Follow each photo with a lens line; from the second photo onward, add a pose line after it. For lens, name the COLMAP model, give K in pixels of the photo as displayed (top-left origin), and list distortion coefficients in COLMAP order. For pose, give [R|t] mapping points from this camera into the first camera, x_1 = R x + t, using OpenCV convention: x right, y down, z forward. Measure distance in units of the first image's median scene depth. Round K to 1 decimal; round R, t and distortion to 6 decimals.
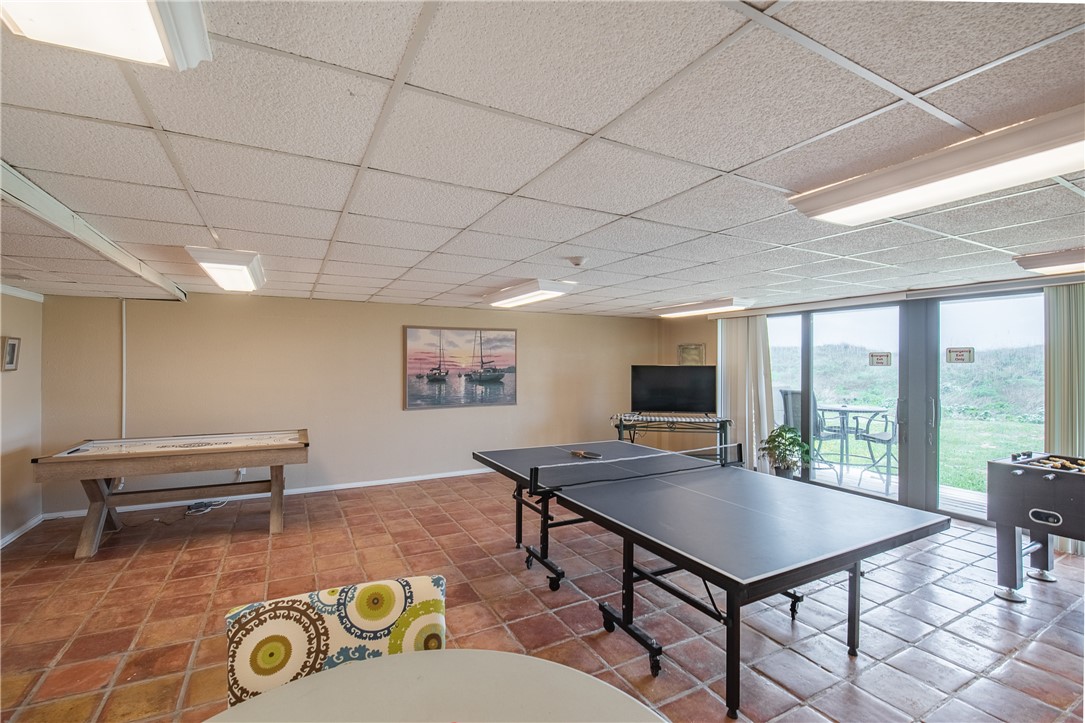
lens RADIAL K [[483.6, 0, 542.1], [0, 483.6, 350.5], [0, 0, 1]] dist [-0.000807, -0.000409]
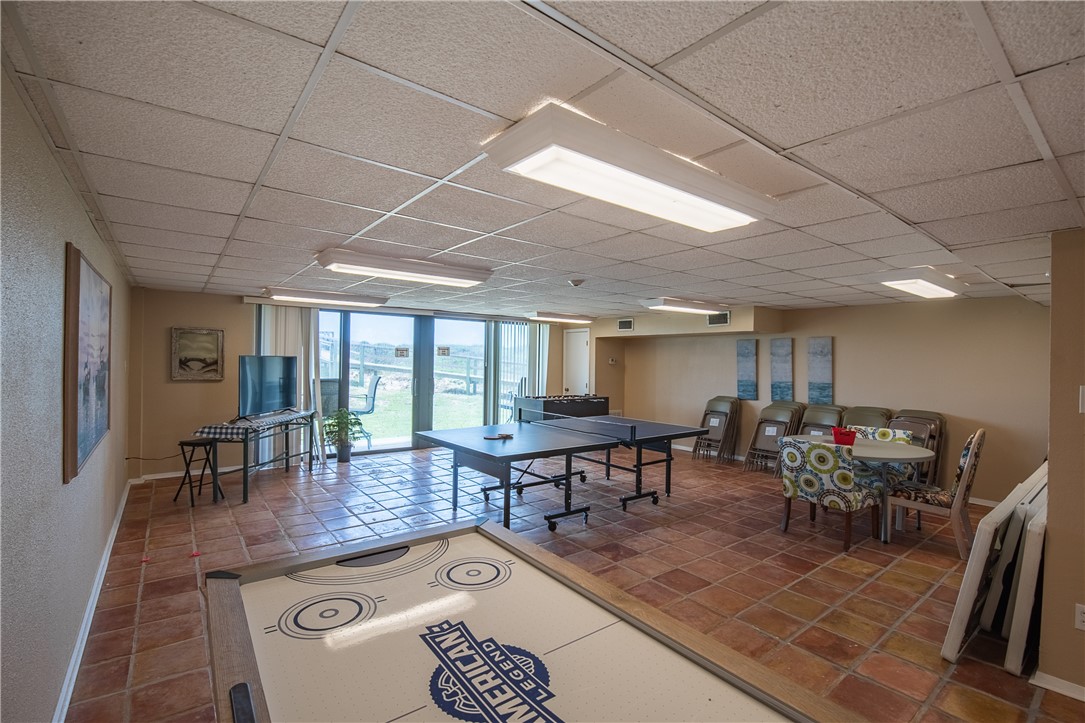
lens RADIAL K [[483.6, 0, 542.1], [0, 483.6, 350.5], [0, 0, 1]] dist [-0.000807, -0.000409]
pose [[-0.168483, 0.013616, 0.985610, -0.868909], [-0.037340, 0.999099, -0.020185, 0.027809], [-0.984997, -0.040204, -0.167823, 0.910075]]
